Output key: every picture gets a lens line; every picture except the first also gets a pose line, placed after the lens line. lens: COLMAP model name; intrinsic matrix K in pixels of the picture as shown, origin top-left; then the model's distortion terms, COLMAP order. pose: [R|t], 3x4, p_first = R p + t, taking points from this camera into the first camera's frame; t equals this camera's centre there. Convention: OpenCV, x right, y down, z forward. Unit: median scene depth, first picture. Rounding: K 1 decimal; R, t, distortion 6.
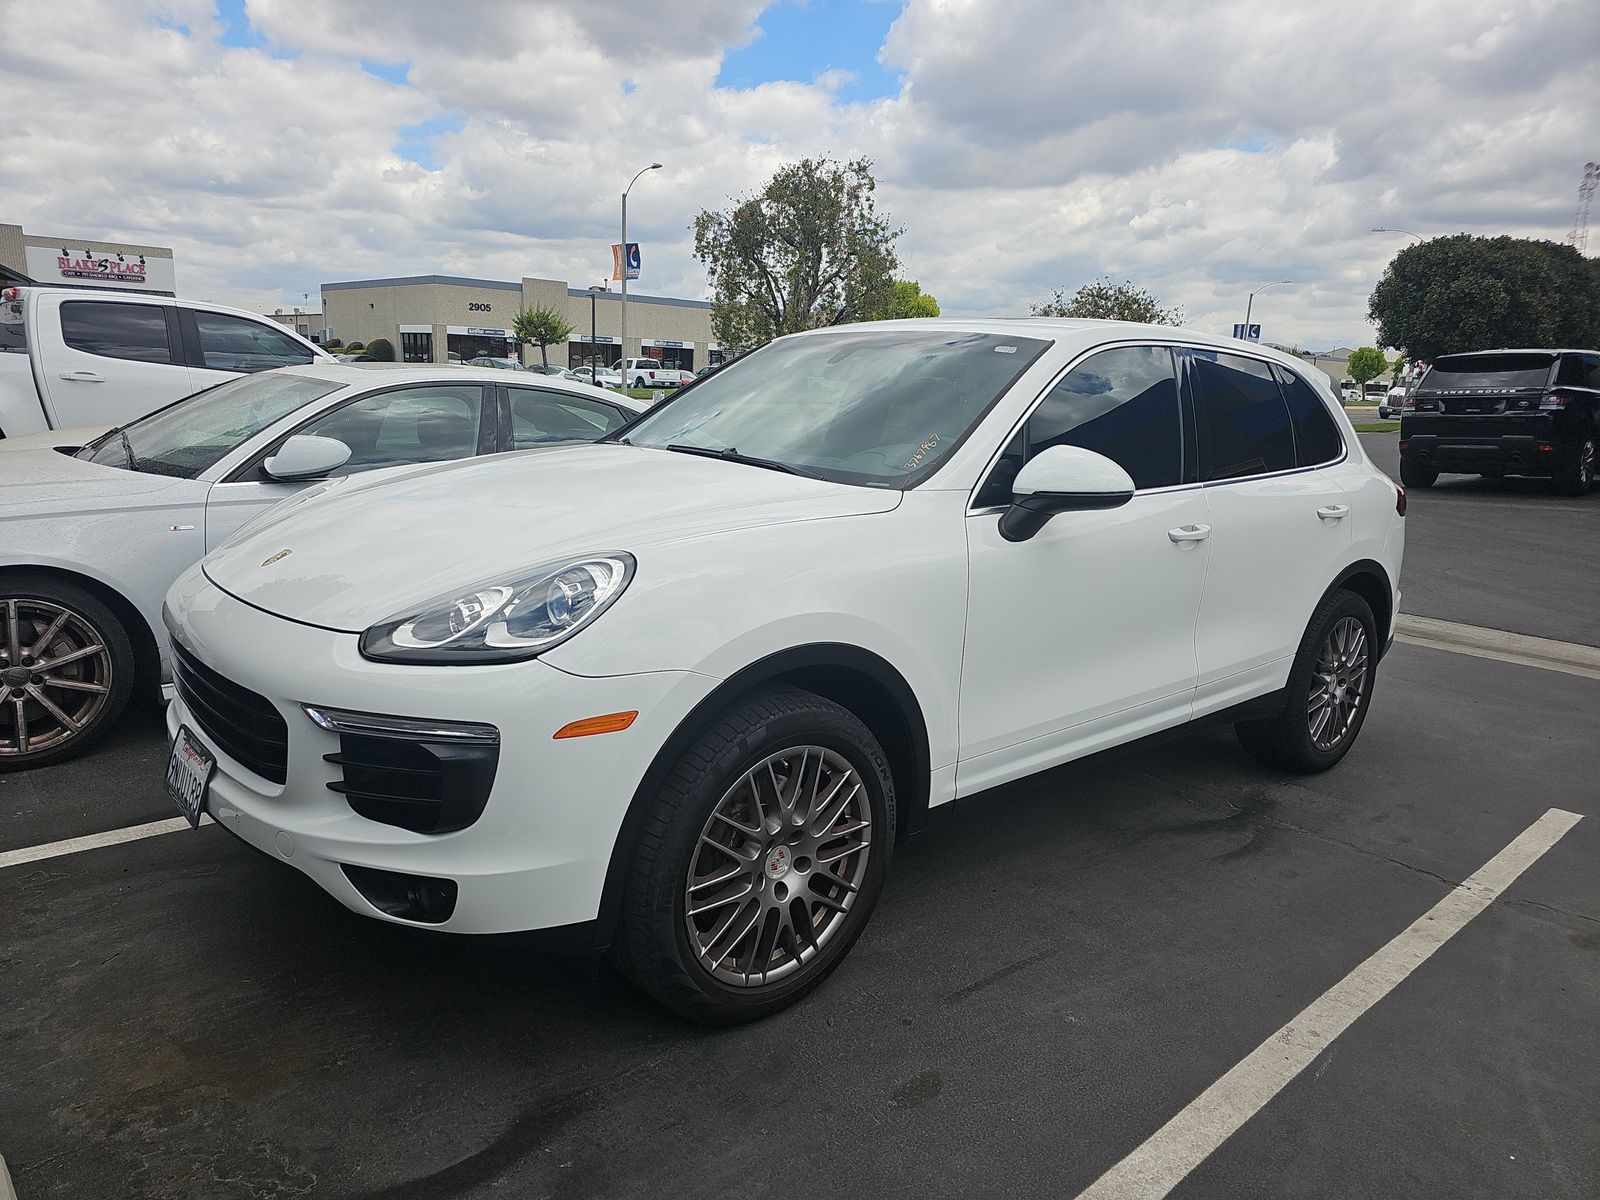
lens RADIAL K [[1047.0, 0, 800.0], [0, 1047.0, 600.0], [0, 0, 1]] dist [0.014869, -0.003567]
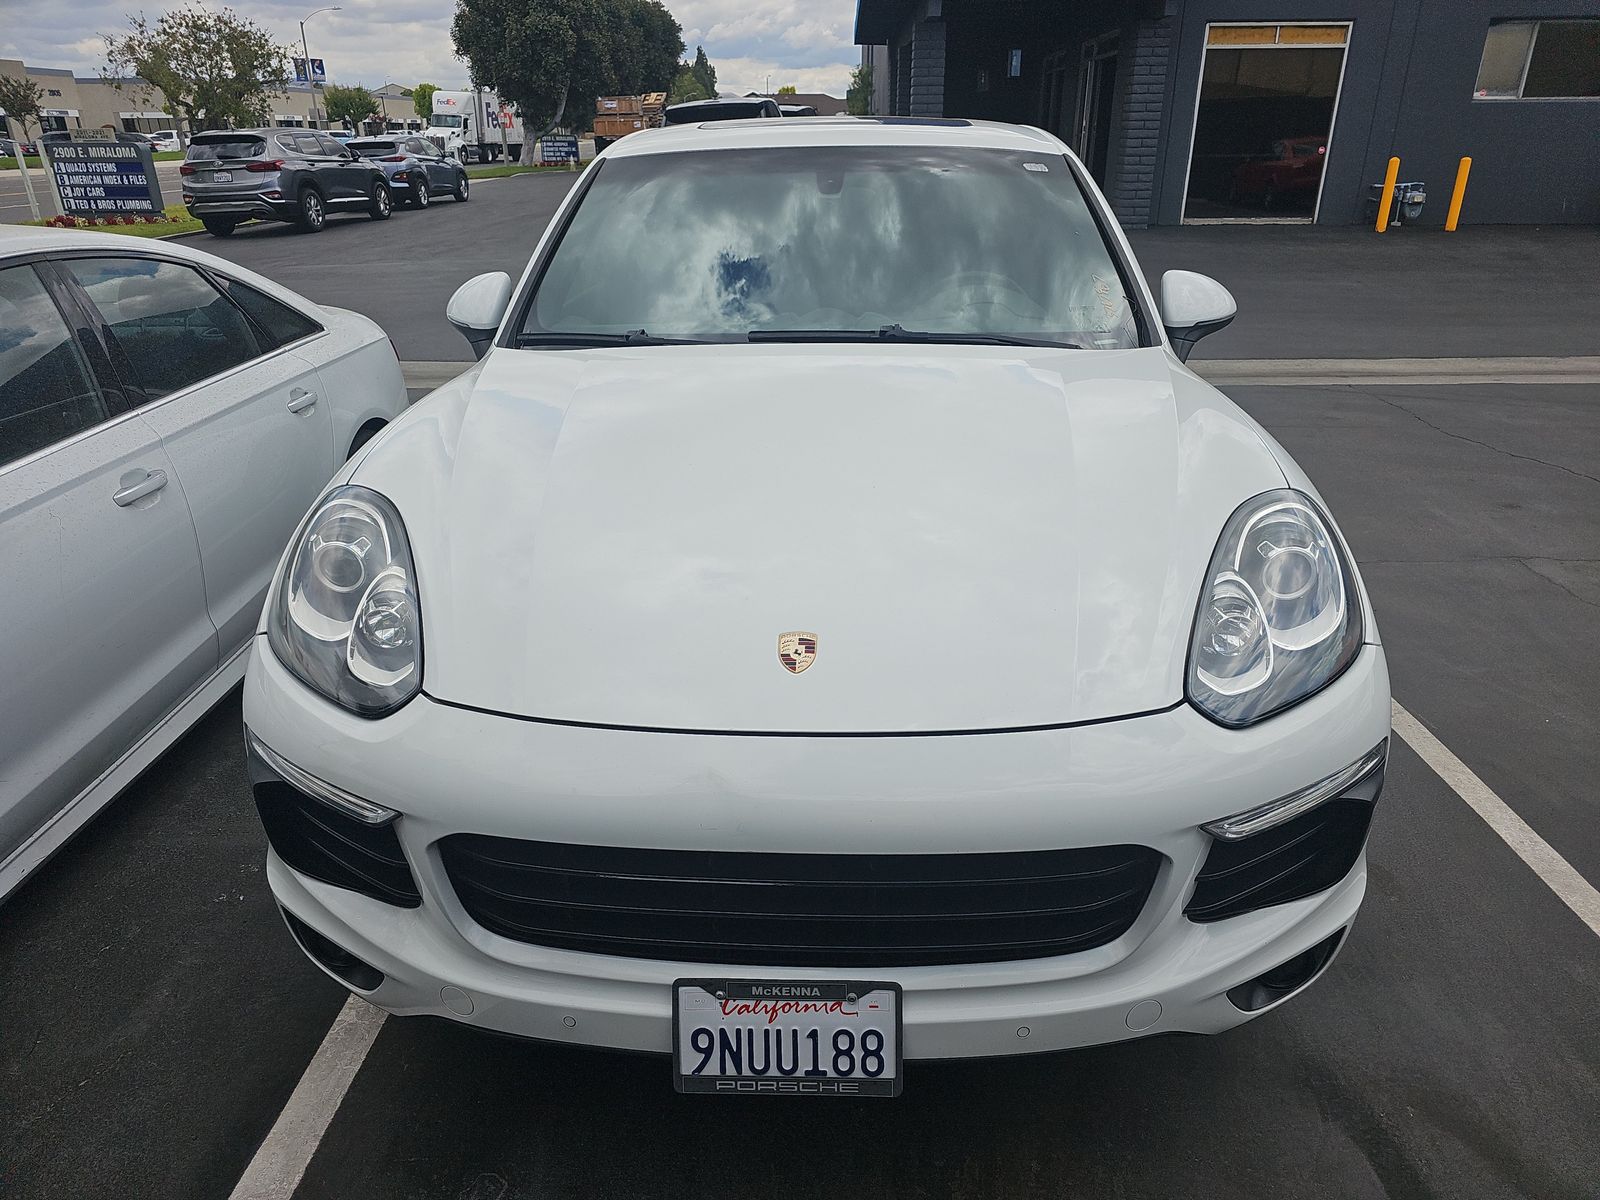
lens RADIAL K [[1047.0, 0, 800.0], [0, 1047.0, 600.0], [0, 0, 1]] dist [0.014869, -0.003567]
pose [[0.690423, -0.332573, 0.642426, -0.066139], [0.184228, 0.939611, 0.288429, -0.018270], [-0.699554, -0.080785, 0.709999, 0.044478]]
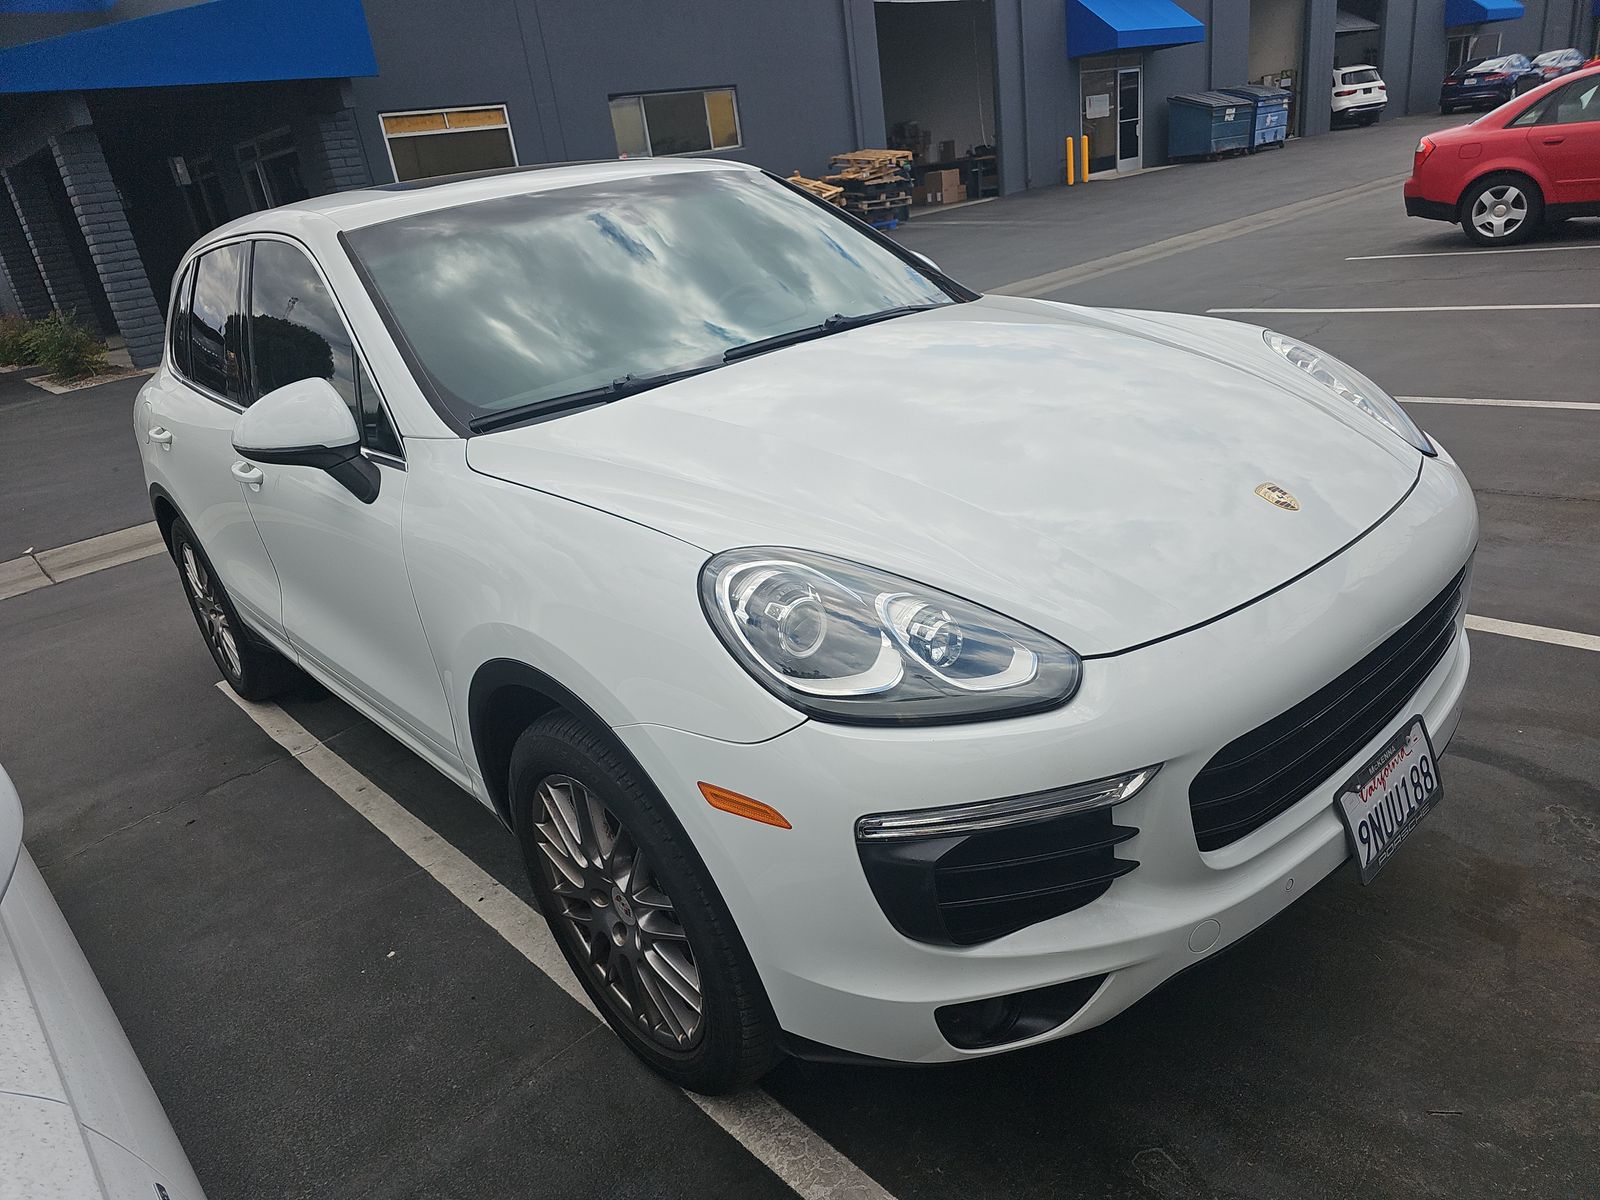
lens RADIAL K [[1058.1, 0, 791.4], [0, 1058.1, 605.0], [0, 0, 1]] dist [0.014268, -0.009822]
pose [[0.001266, -0.420824, 0.907141, -0.089436], [0.336306, 0.854483, 0.395927, -0.028260], [-0.941752, 0.304575, 0.142608, 0.093859]]
